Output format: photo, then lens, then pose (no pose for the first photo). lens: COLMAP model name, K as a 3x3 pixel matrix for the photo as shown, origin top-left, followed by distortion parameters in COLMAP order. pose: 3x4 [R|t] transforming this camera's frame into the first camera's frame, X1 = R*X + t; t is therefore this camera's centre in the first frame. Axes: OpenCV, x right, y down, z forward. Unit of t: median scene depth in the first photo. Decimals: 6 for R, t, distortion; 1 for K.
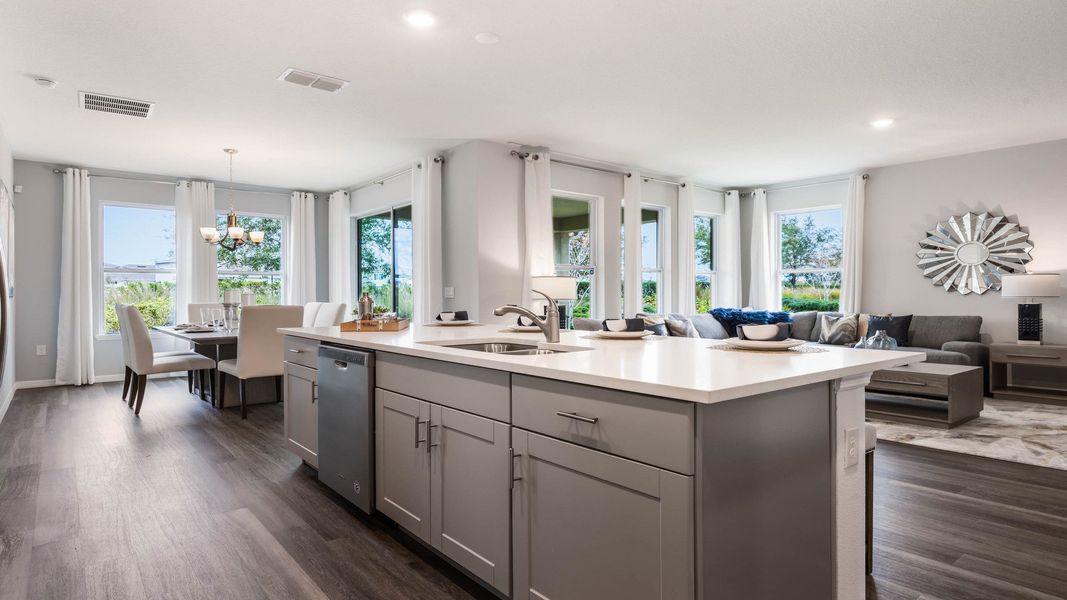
lens RADIAL K [[599.2, 0, 535.3], [0, 599.2, 297.8], [0, 0, 1]] dist [0.000068, 0.000052]
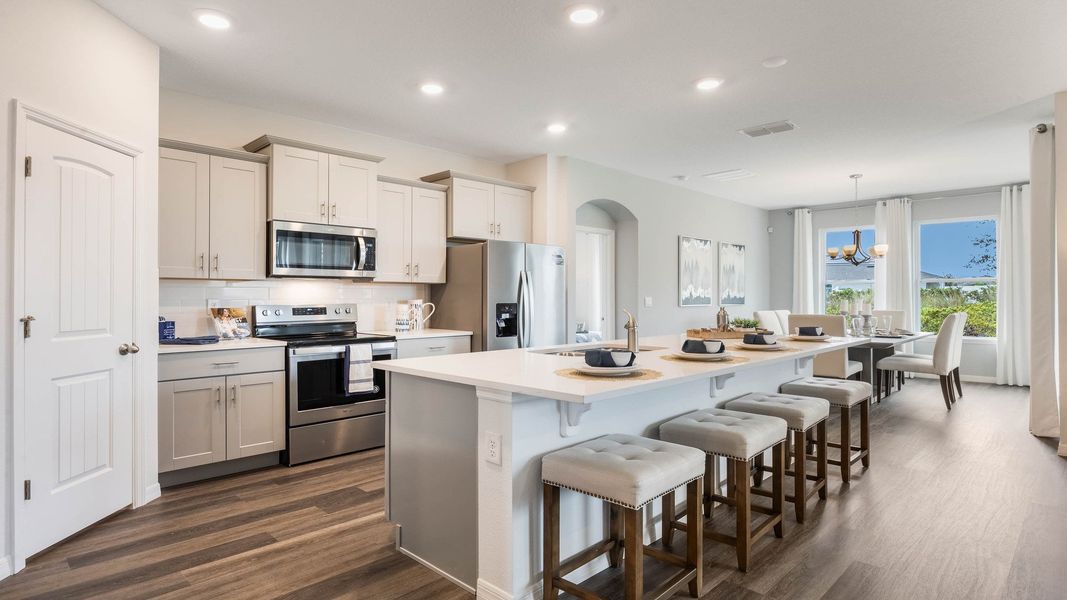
lens RADIAL K [[564.6, 0, 529.7], [0, 564.6, 296.0], [0, 0, 1]] dist [-0.003980, -0.000977]
pose [[0.114353, -0.001824, -0.993439, 0.429622], [0.004711, 0.999988, -0.001294, -0.020705], [0.993429, -0.004532, 0.114360, 0.247238]]
